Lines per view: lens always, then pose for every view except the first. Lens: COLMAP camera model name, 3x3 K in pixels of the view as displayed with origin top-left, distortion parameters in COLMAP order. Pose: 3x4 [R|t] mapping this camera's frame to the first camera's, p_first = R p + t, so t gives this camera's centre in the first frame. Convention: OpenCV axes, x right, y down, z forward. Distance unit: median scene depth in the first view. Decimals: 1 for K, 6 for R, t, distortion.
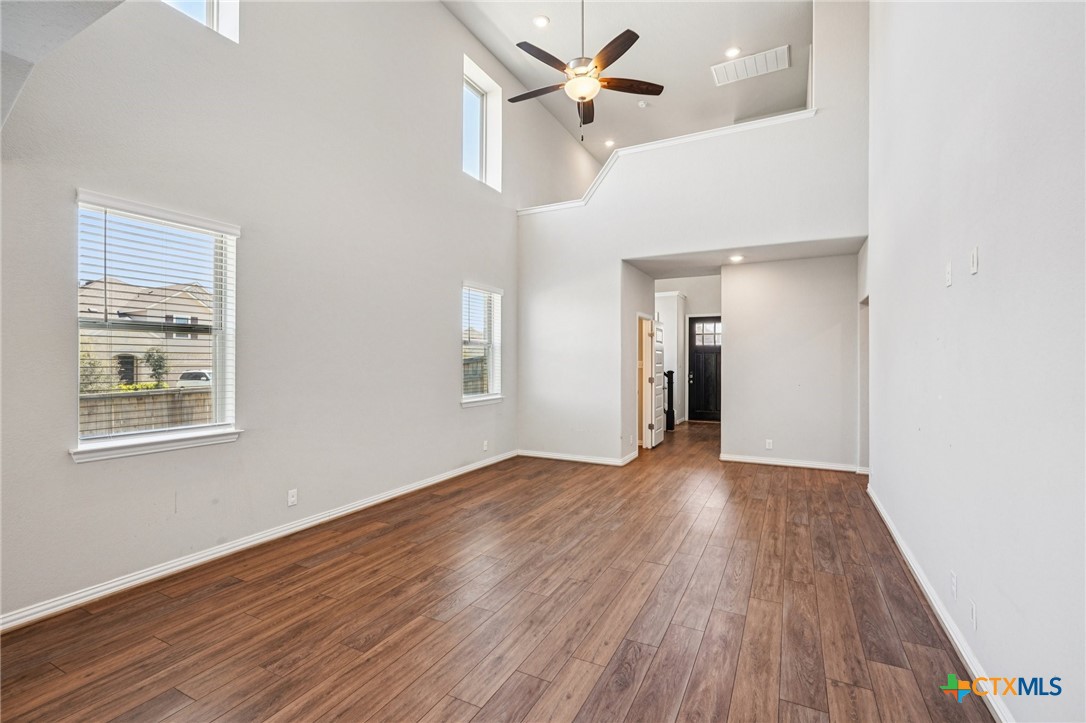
lens RADIAL K [[485.0, 0, 540.9], [0, 485.0, 361.1], [0, 0, 1]] dist [-0.021876, 0.011676]
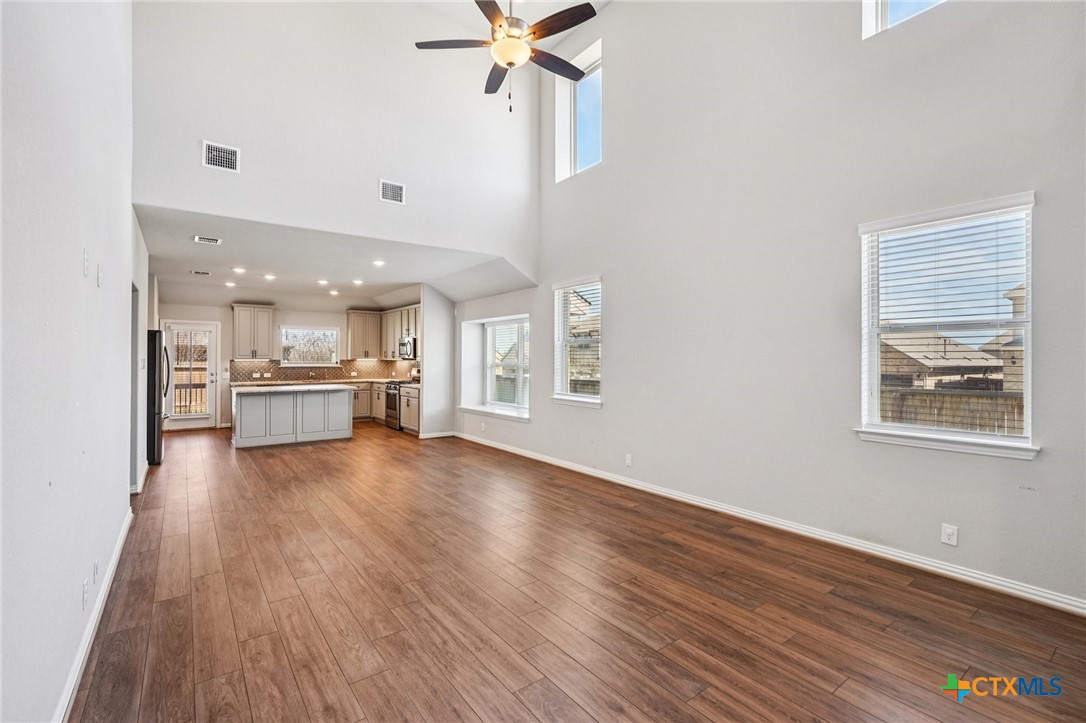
lens RADIAL K [[482.3, 0, 544.0], [0, 482.3, 356.9], [0, 0, 1]] dist [-0.013062, 0.000498]
pose [[-0.430734, -0.004060, -0.902470, 0.665258], [-0.002985, 0.999991, -0.003074, -0.002143], [0.902474, 0.001370, -0.430743, 1.119349]]
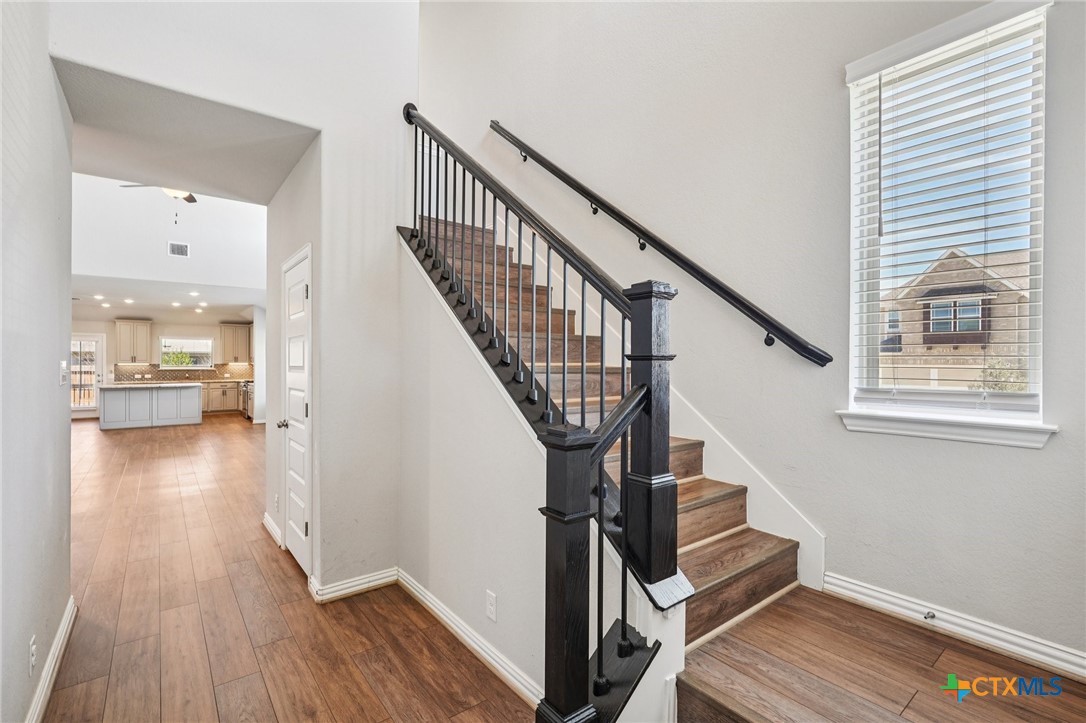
lens RADIAL K [[491.2, 0, 536.3], [0, 491.2, 362.8], [0, 0, 1]] dist [-0.001815, 0.000221]
pose [[-0.421058, -0.000036, -0.907034, 0.823400], [-0.000207, 1.000000, 0.000056, 0.000793], [0.907034, 0.000212, -0.421058, 2.155406]]
